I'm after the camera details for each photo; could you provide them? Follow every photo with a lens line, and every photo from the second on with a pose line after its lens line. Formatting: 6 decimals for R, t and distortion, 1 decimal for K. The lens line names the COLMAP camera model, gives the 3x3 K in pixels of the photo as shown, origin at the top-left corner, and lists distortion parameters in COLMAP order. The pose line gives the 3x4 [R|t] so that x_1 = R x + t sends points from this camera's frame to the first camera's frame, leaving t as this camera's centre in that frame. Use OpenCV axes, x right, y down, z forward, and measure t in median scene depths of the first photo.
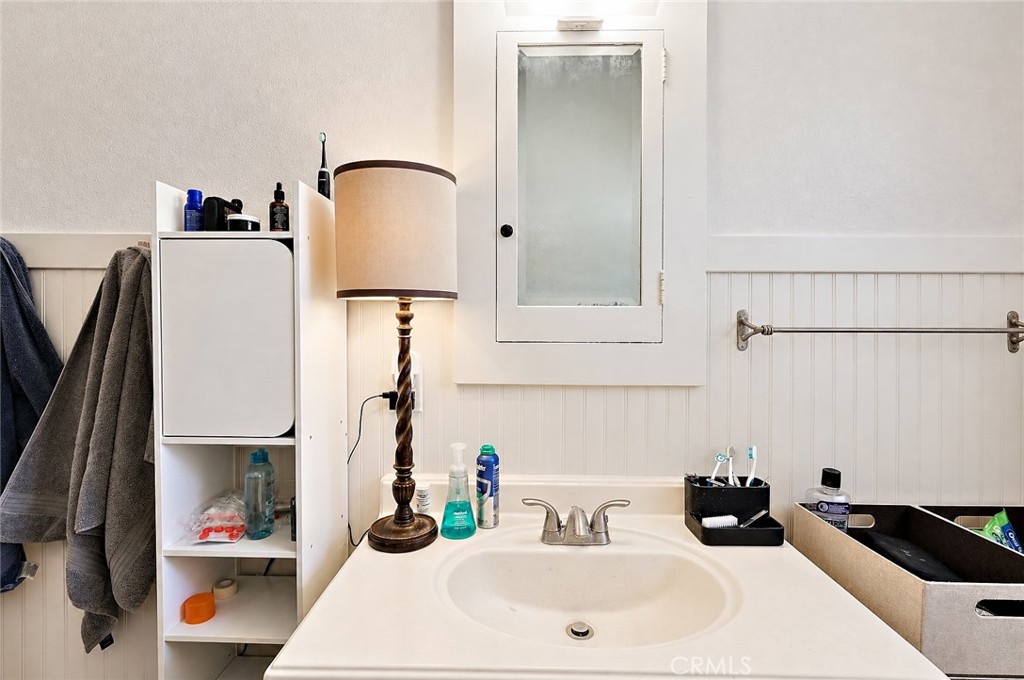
lens RADIAL K [[505.3, 0, 512.0], [0, 505.3, 340.0], [0, 0, 1]] dist [0.001704, 0.001343]
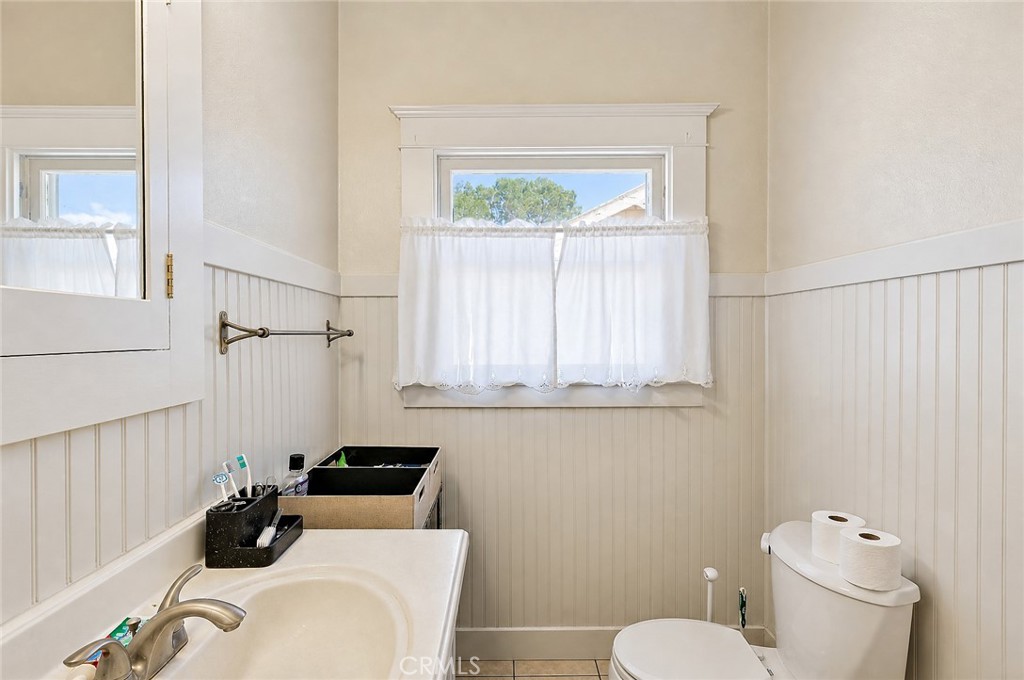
lens RADIAL K [[505.3, 0, 512.0], [0, 505.3, 340.0], [0, 0, 1]] dist [0.001704, 0.001343]
pose [[-0.043727, -0.015164, 0.998928, -0.495253], [0.023028, 0.999604, 0.016182, -0.009715], [-0.998778, 0.023711, -0.043360, 0.532958]]
